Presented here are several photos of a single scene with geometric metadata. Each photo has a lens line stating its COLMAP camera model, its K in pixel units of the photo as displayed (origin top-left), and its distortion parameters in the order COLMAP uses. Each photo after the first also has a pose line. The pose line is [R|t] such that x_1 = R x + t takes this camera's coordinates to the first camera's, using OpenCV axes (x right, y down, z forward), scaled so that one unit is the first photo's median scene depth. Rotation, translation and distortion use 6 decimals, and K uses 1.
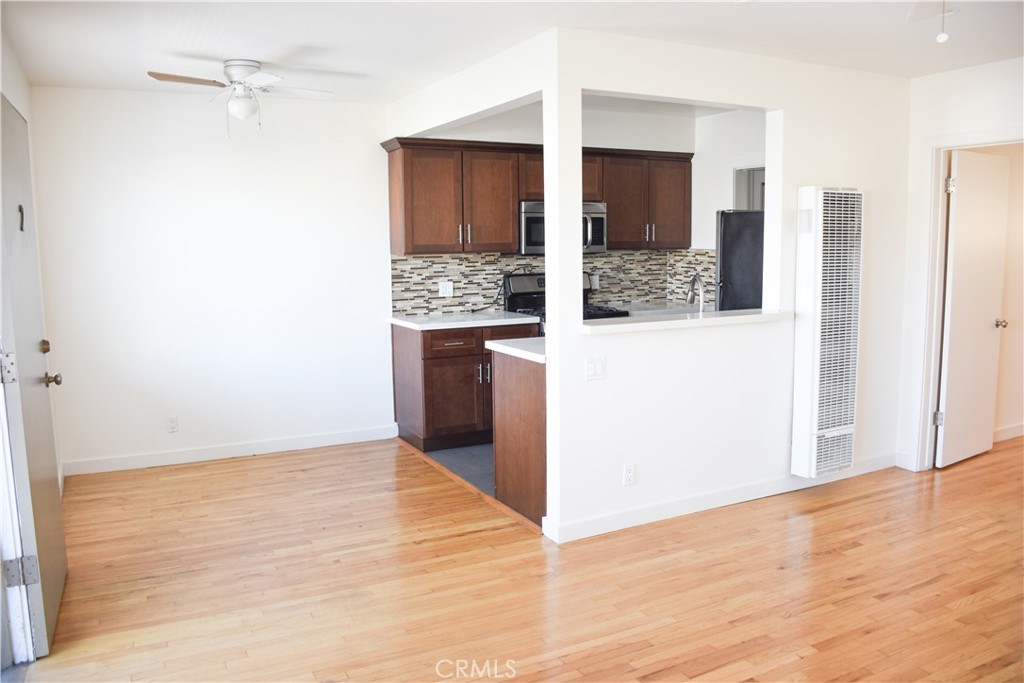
lens RADIAL K [[804.8, 0, 514.1], [0, 804.8, 339.6], [0, 0, 1]] dist [-0.149061, 0.106592]
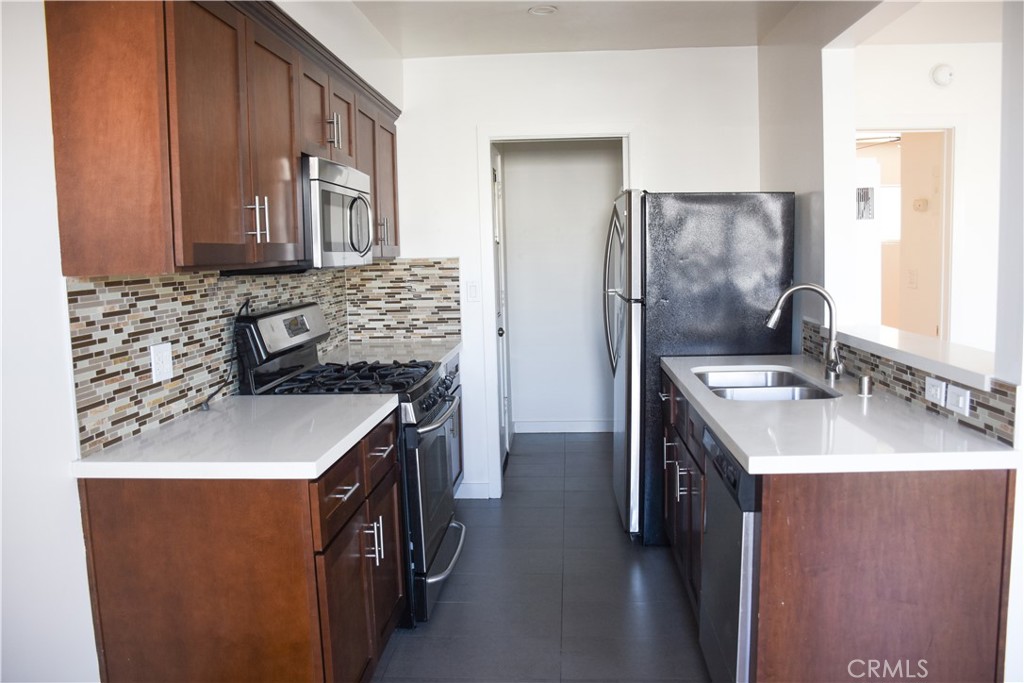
lens RADIAL K [[804.8, 0, 514.1], [0, 804.8, 339.6], [0, 0, 1]] dist [-0.149061, 0.106592]
pose [[0.519792, -0.095632, 0.848924, -0.322833], [0.128750, 0.991134, 0.032820, -0.064165], [-0.844535, 0.092239, 0.527496, 0.646923]]
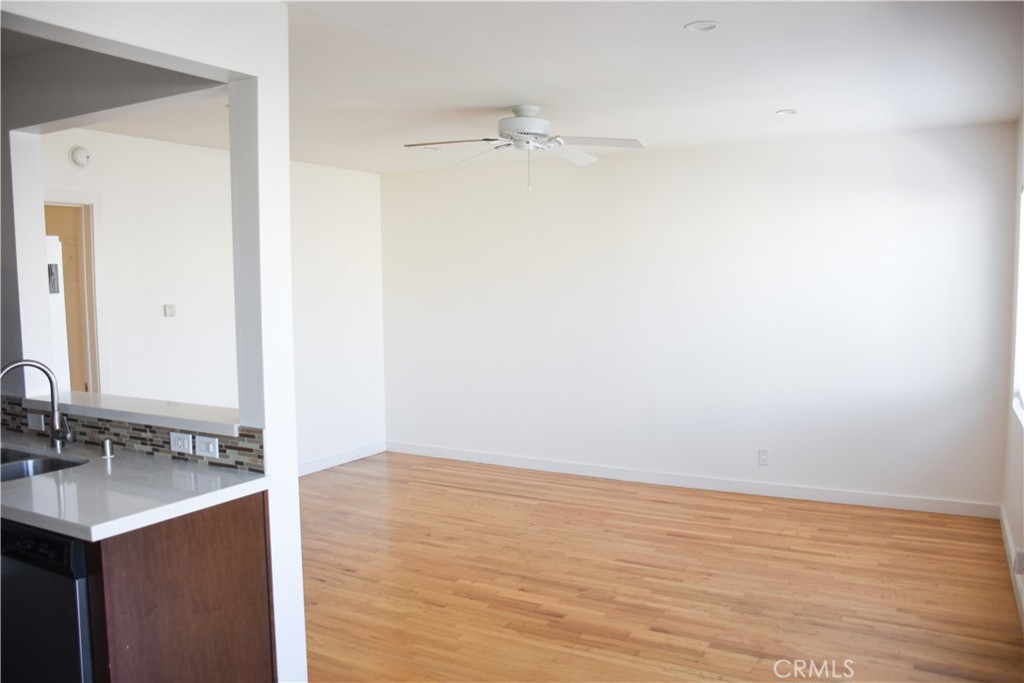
lens RADIAL K [[804.8, 0, 514.1], [0, 804.8, 339.6], [0, 0, 1]] dist [-0.149061, 0.106592]
pose [[-0.549872, -0.047540, 0.833895, -0.394358], [0.122672, 0.982956, 0.136928, -0.099818], [-0.826191, 0.177589, -0.534668, 0.746820]]
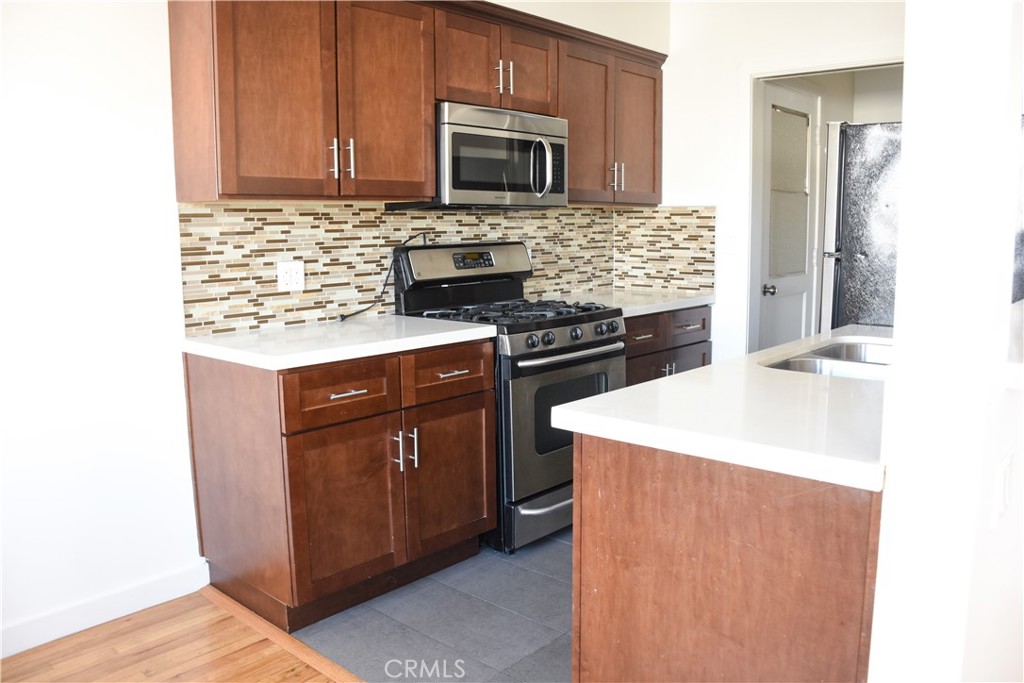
lens RADIAL K [[804.8, 0, 514.1], [0, 804.8, 339.6], [0, 0, 1]] dist [-0.149061, 0.106592]
pose [[0.936224, -0.046731, 0.348283, -0.128562], [0.043494, 0.998907, 0.017111, -0.026019], [-0.348702, -0.000872, 0.937233, 0.492064]]
